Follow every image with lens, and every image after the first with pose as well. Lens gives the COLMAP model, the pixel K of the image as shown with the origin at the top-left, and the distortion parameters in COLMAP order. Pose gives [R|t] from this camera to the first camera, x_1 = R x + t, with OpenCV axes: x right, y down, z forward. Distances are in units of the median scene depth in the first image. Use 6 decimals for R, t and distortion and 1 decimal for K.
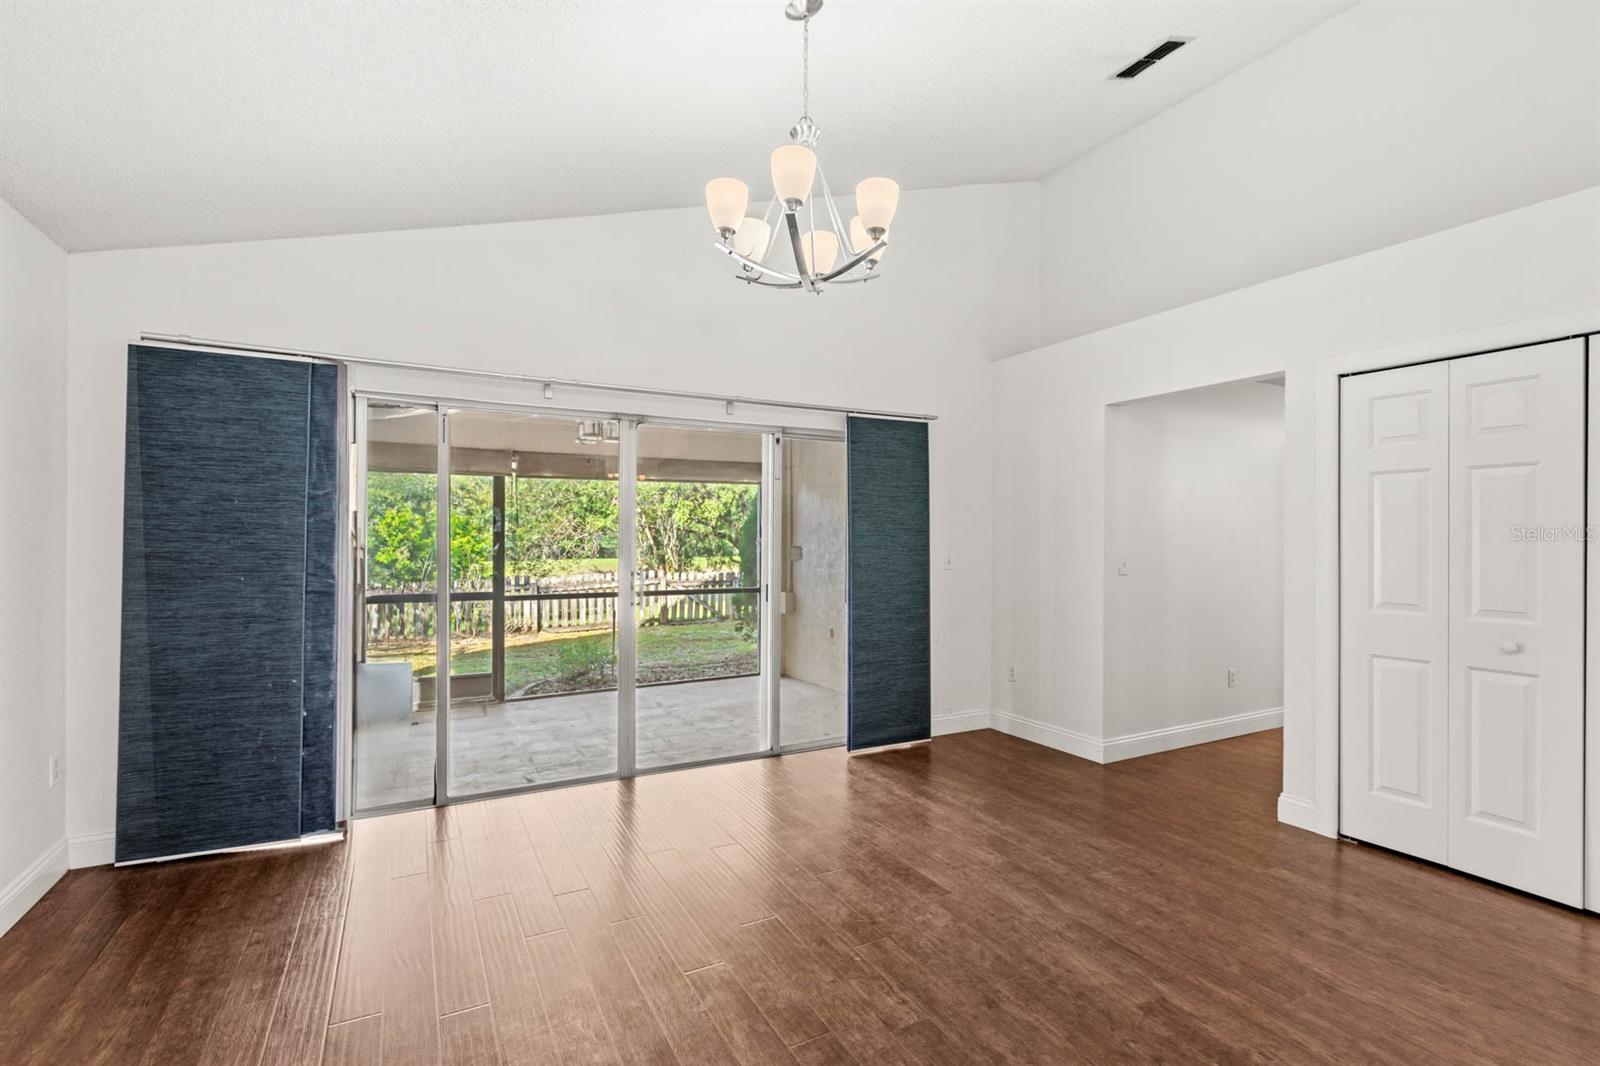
lens RADIAL K [[734.8, 0, 806.6], [0, 734.8, 537.4], [0, 0, 1]] dist [0.001691, -0.000112]
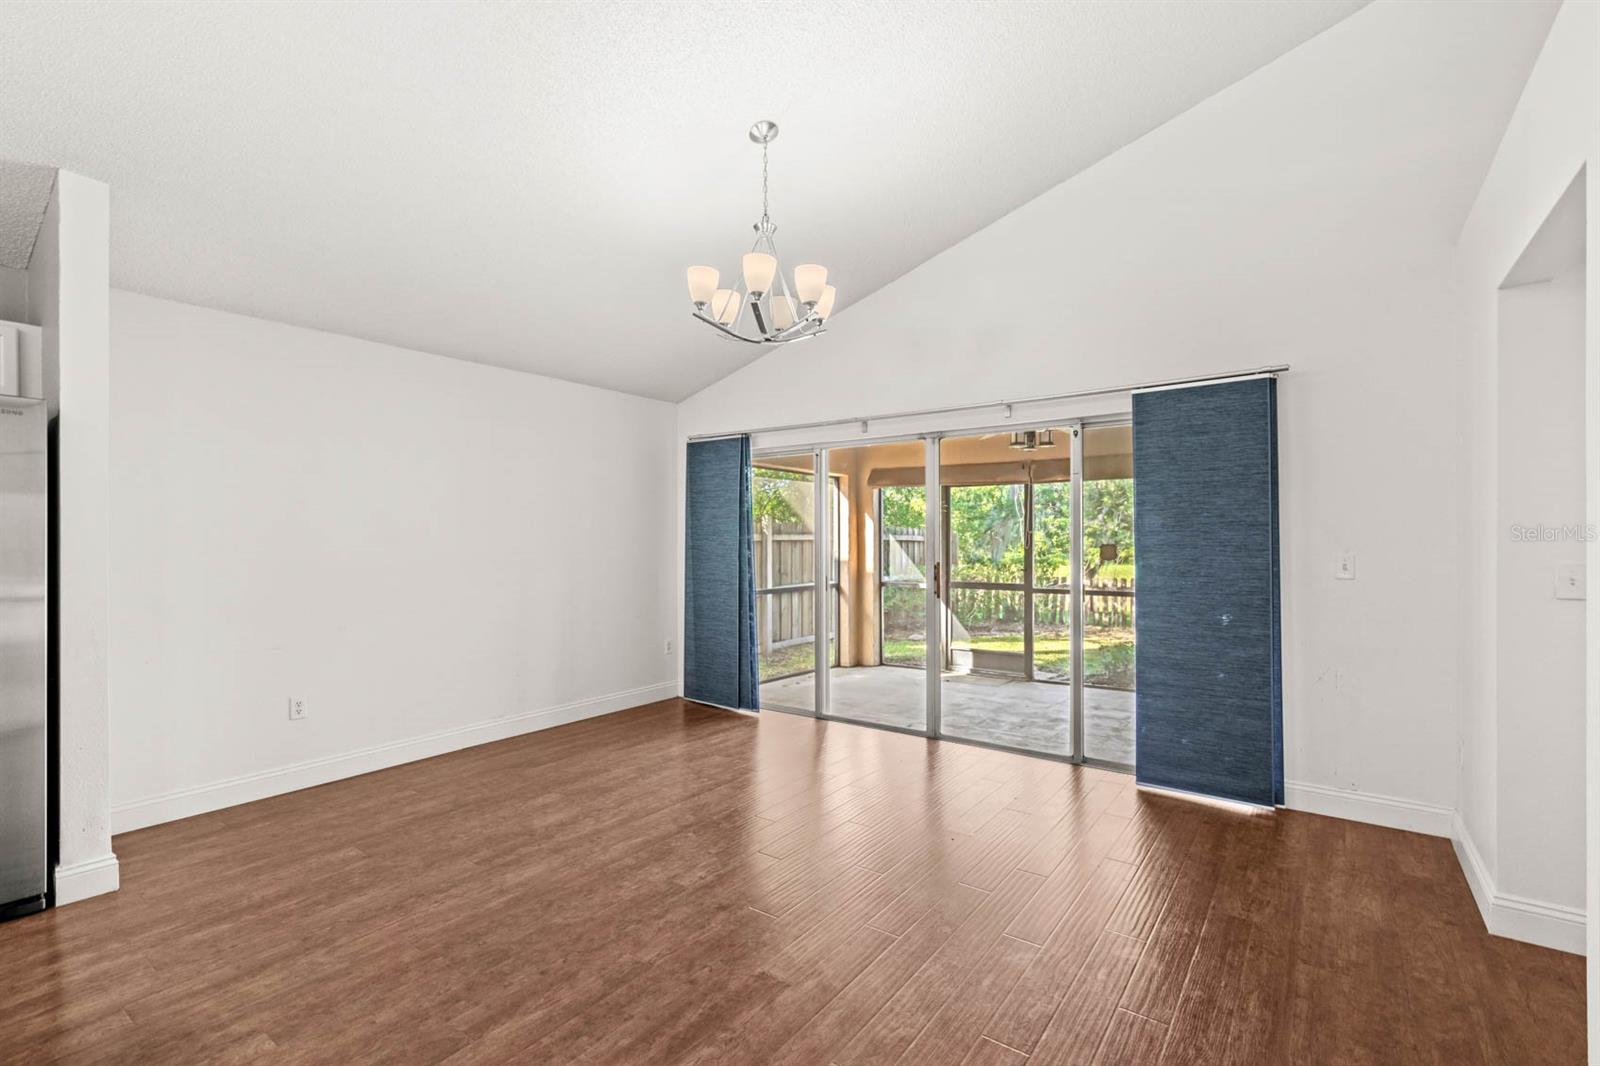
lens RADIAL K [[734.8, 0, 807.3], [0, 734.8, 541.1], [0, 0, 1]] dist [0.001691, -0.000112]
pose [[0.425650, -0.001534, -0.904886, 0.672878], [0.004930, 0.999988, 0.000624, 0.005447], [0.904874, -0.004727, 0.425653, 0.281168]]
